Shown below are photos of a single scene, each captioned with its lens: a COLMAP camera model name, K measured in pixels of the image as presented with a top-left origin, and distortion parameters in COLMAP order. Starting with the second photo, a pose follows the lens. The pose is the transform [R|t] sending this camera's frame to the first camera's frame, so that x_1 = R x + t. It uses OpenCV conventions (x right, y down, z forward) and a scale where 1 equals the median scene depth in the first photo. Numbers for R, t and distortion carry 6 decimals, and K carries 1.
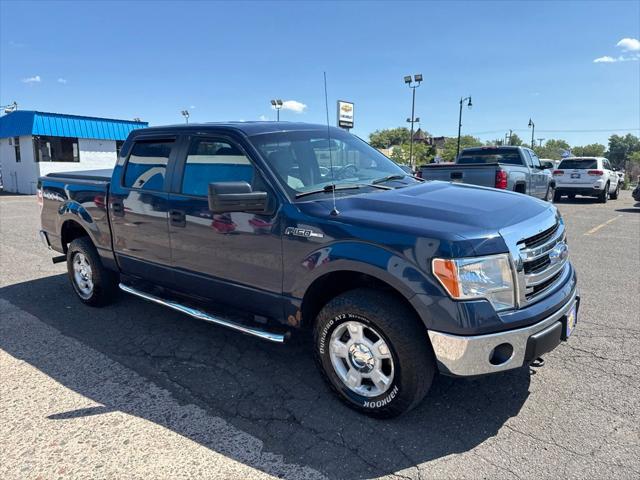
lens RADIAL K [[446.2, 0, 320.6], [0, 446.2, 232.4], [0, 0, 1]] dist [0.075574, -0.095541]
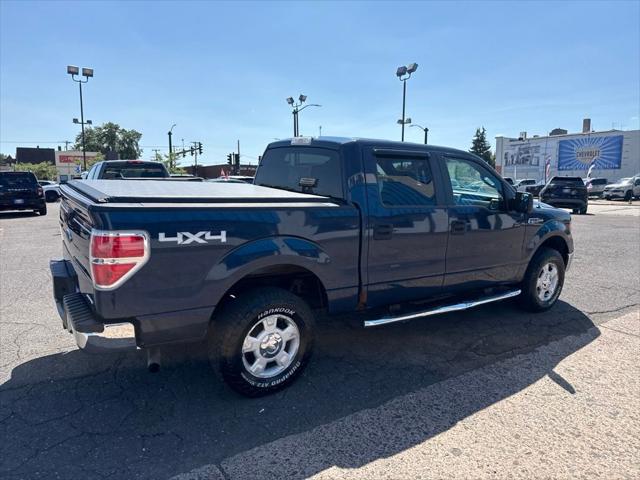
lens RADIAL K [[449.8, 0, 320.0], [0, 449.8, 240.0], [0, 0, 1]] dist [0.073945, -0.098558]
pose [[0.286566, -0.124210, 0.949975, -1.799703], [0.136050, 0.986787, 0.087983, -0.176533], [-0.948352, 0.104031, 0.299678, 1.178694]]
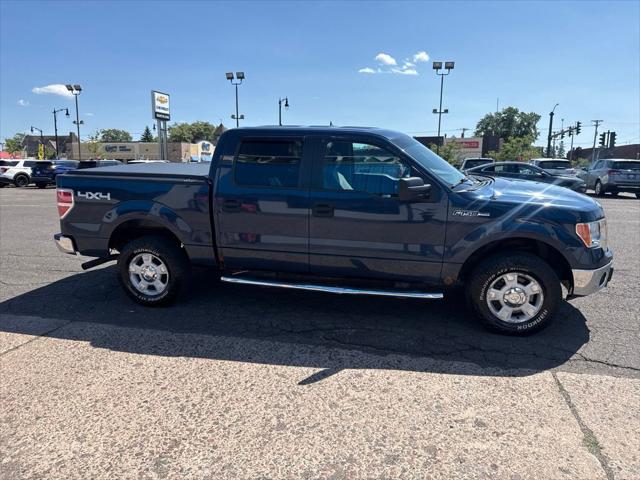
lens RADIAL K [[448.4, 0, 320.4], [0, 448.4, 237.4], [0, 0, 1]] dist [0.073162, -0.102725]
pose [[0.904064, -0.065823, 0.422299, -0.971355], [0.057575, 0.997819, 0.032271, 0.002095], [-0.423502, -0.004862, 0.905882, -0.055686]]
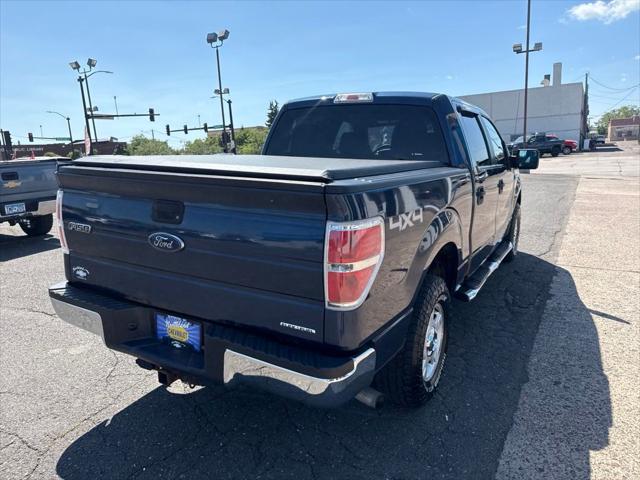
lens RADIAL K [[449.8, 0, 320.0], [0, 449.8, 240.0], [0, 0, 1]] dist [0.073945, -0.098558]
pose [[-0.155944, -0.184891, 0.970308, -1.648716], [0.189327, 0.958517, 0.213072, -0.275947], [-0.969452, 0.216933, -0.114470, 1.903066]]
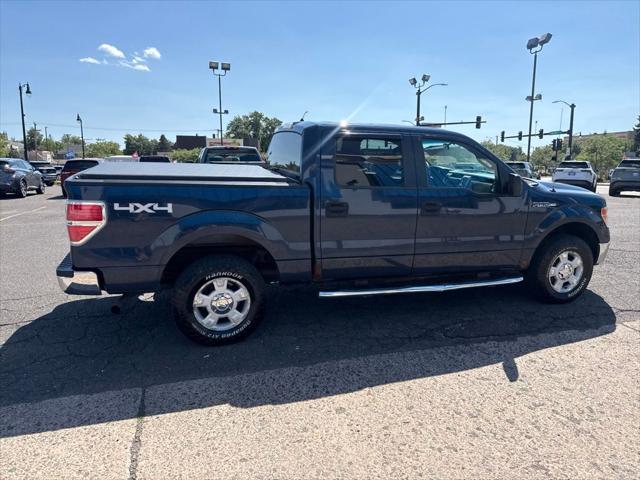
lens RADIAL K [[448.4, 0, 320.4], [0, 448.4, 237.4], [0, 0, 1]] dist [0.073162, -0.102725]
pose [[0.550982, -0.133750, 0.823729, -1.698665], [0.119464, 0.989548, 0.080767, -0.101565], [-0.825922, 0.053905, 0.561201, 0.705249]]
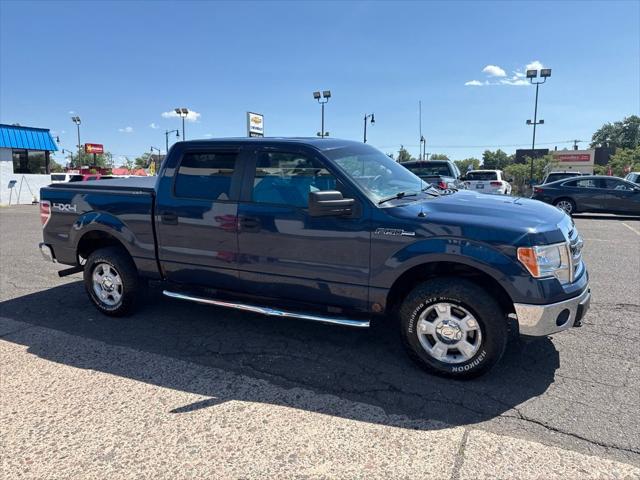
lens RADIAL K [[446.2, 0, 320.6], [0, 446.2, 232.4], [0, 0, 1]] dist [0.075574, -0.095541]
pose [[0.975135, -0.025150, 0.220181, -0.462236], [0.030536, 0.999311, -0.021092, 0.018984], [-0.219499, 0.027291, 0.975231, -0.119488]]
